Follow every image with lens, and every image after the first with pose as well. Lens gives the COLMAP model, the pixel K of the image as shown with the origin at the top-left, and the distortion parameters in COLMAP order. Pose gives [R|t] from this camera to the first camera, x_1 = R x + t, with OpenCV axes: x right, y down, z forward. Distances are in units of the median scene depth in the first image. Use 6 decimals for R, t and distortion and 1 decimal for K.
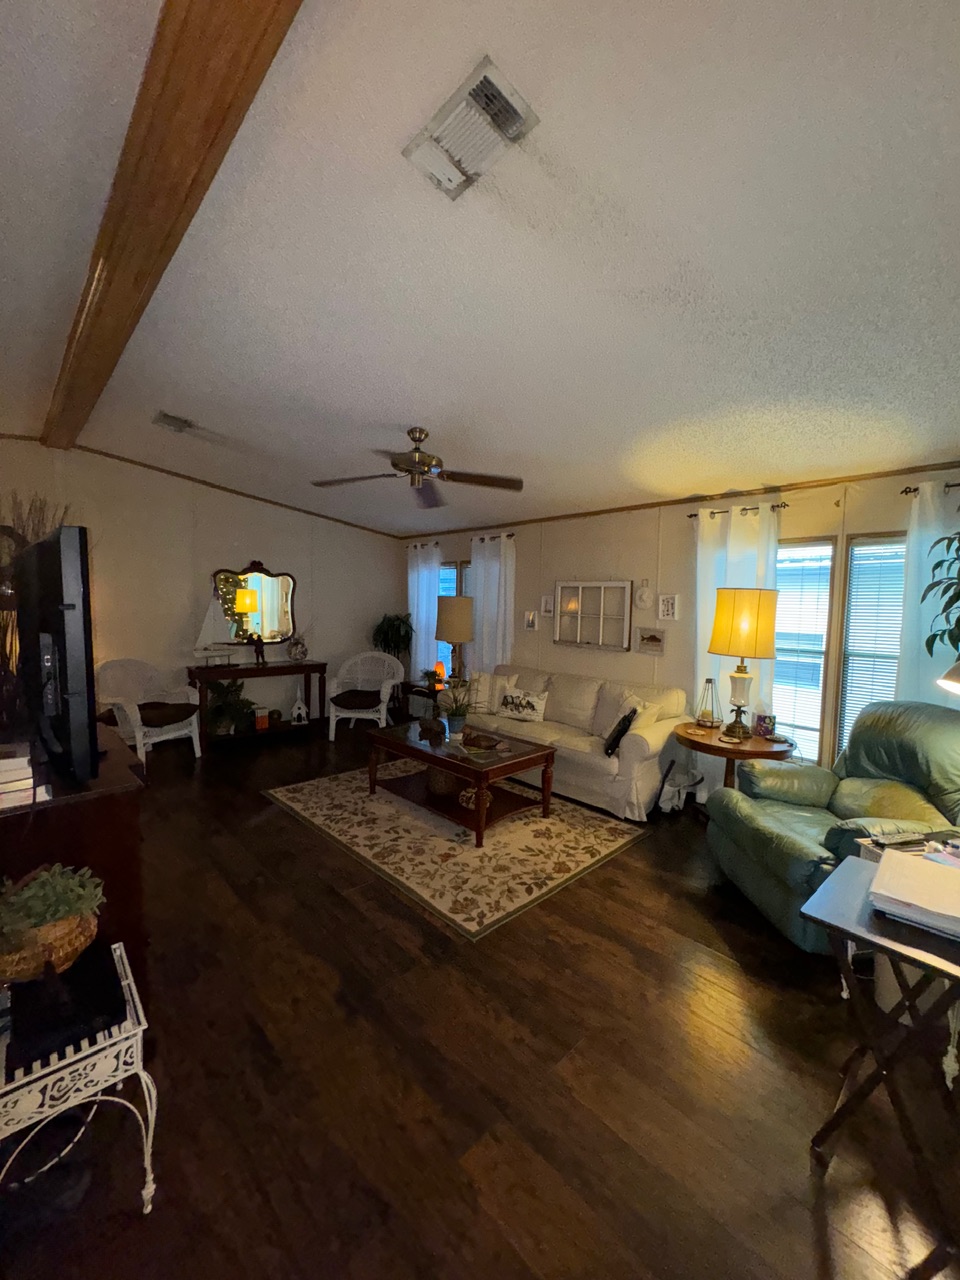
lens RADIAL K [[510.9, 0, 480.0], [0, 510.9, 640.0], [0, 0, 1]] dist [-0.002869, 0.000283]
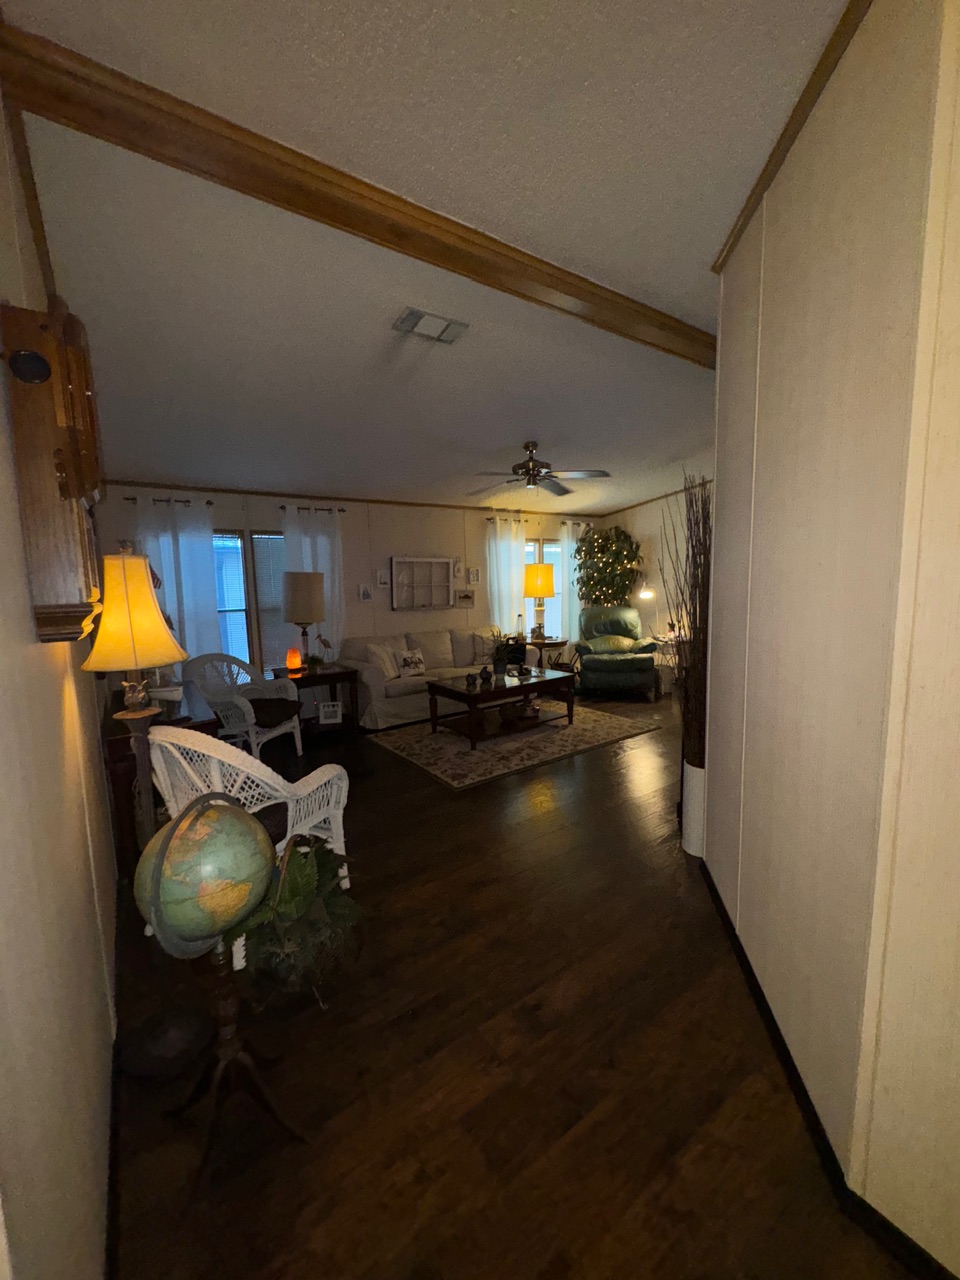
lens RADIAL K [[510.9, 0, 480.0], [0, 510.9, 640.0], [0, 0, 1]] dist [-0.002869, 0.000283]
pose [[0.148327, -0.141186, 0.978808, -1.192692], [0.099854, 0.986836, 0.127212, -0.067854], [-0.983884, 0.078869, 0.160473, 0.755675]]
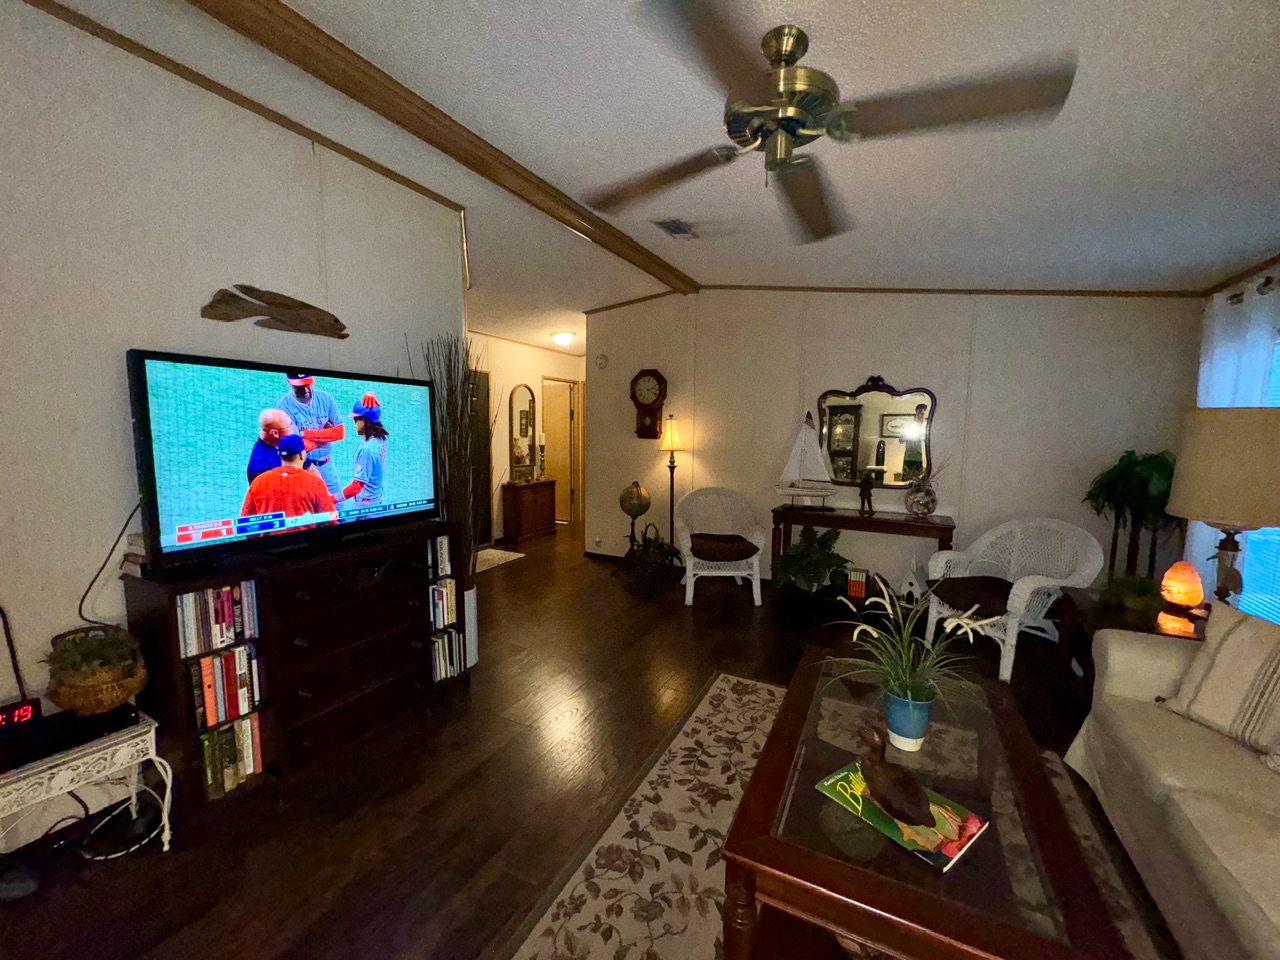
lens RADIAL K [[510.9, 0, 640.0], [0, 510.9, 480.0], [0, 0, 1]] dist [-0.002869, 0.000283]
pose [[0.315793, 0.074301, -0.945915, 0.235579], [-0.070561, 0.996008, 0.054679, -0.024751], [0.946201, 0.049478, 0.319775, 0.594864]]
